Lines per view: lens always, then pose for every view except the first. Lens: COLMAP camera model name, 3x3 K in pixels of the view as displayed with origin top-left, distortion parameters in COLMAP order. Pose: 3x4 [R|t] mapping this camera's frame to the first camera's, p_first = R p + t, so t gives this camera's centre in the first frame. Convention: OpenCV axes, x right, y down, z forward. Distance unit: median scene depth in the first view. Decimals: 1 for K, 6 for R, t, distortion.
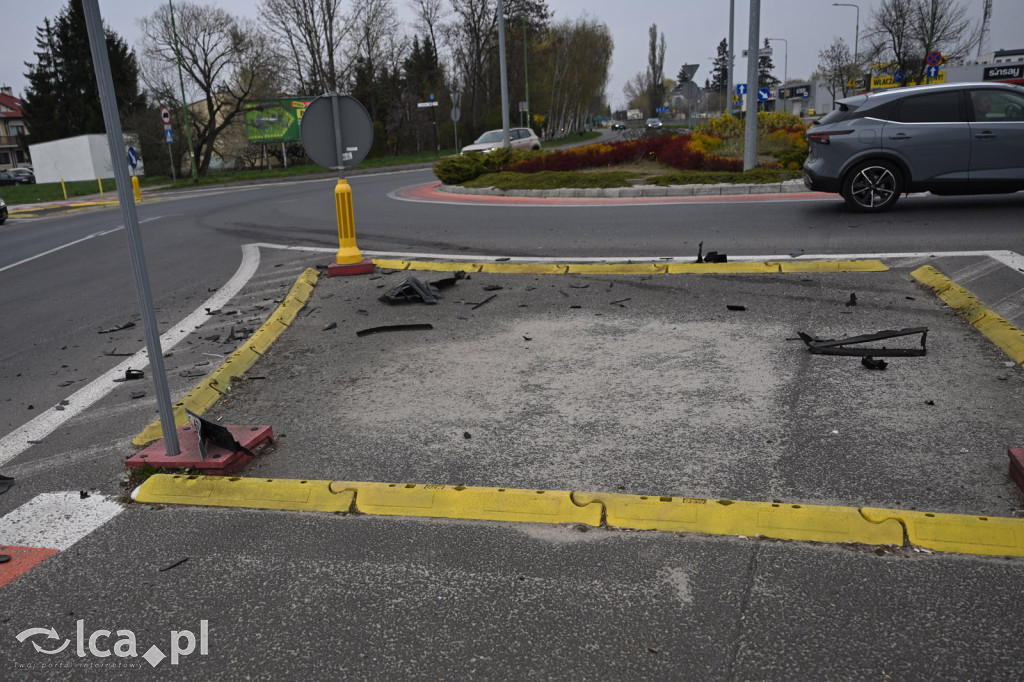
lens RADIAL K [[822.0, 0, 438.0], [0, 822.0, 388.9], [0, 0, 1]] dist [-0.002687, -0.002171]
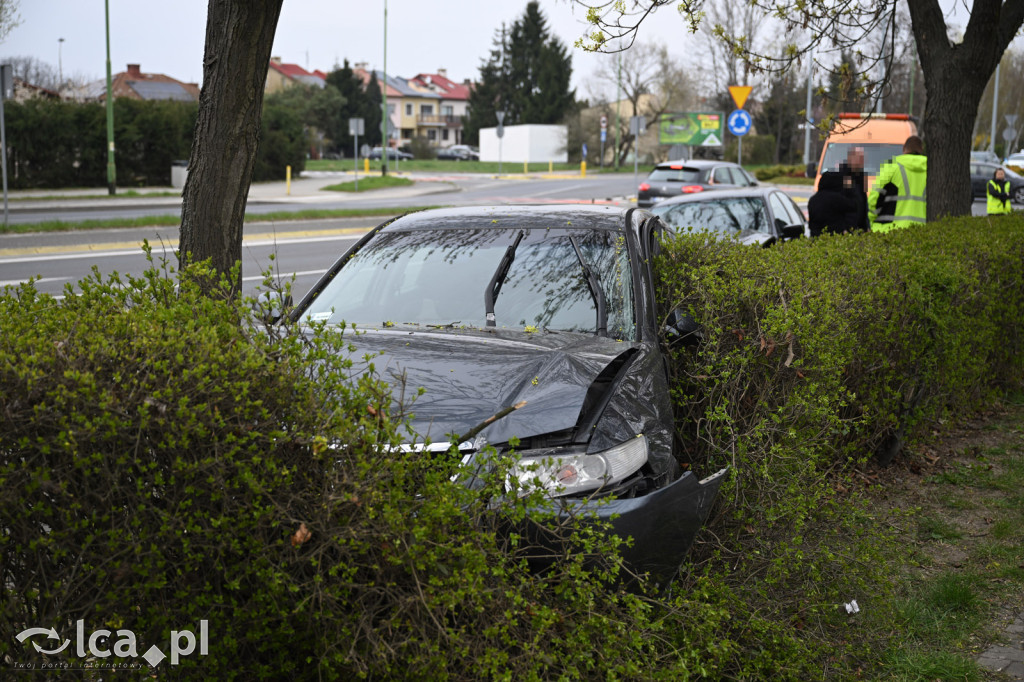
lens RADIAL K [[1218.7, 0, 483.6], [0, 1218.7, 341.1], [0, 0, 1]] dist [0.014651, -0.041111]
pose [[0.932382, 0.137018, -0.334499, 0.138091], [-0.177087, 0.979863, -0.092239, 0.161271], [0.315125, 0.145238, 0.937871, -0.592825]]
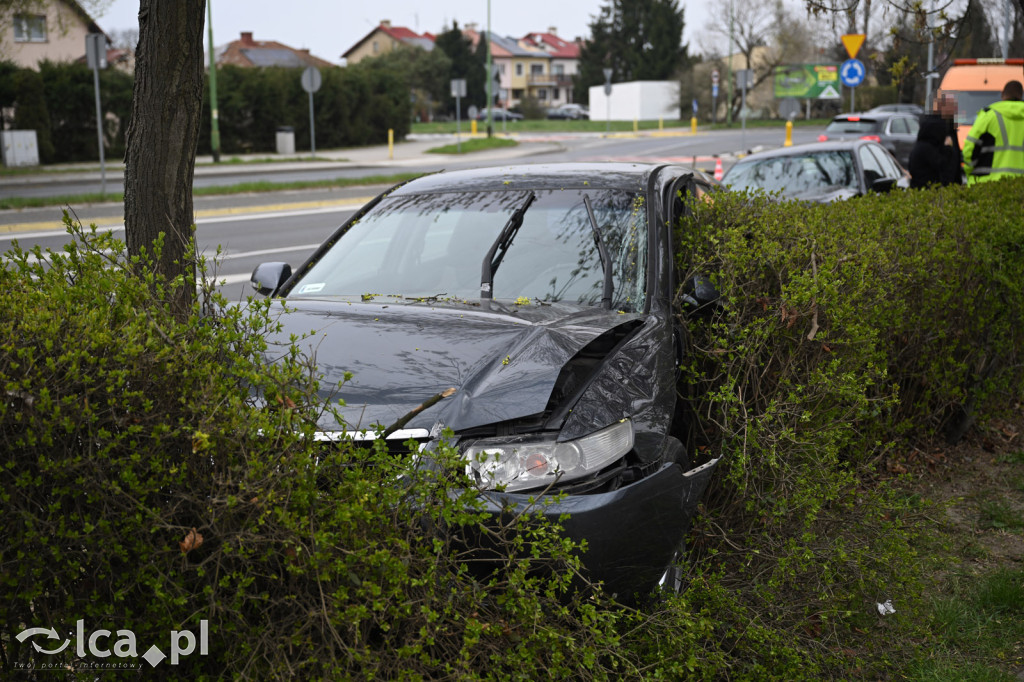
lens RADIAL K [[1218.7, 0, 483.6], [0, 1218.7, 341.1], [0, 0, 1]] dist [0.014651, -0.041111]
pose [[0.897453, 0.141406, -0.417831, 0.142888], [-0.175569, 0.983472, -0.044266, 0.158583], [0.404665, 0.113085, 0.907446, -0.583829]]
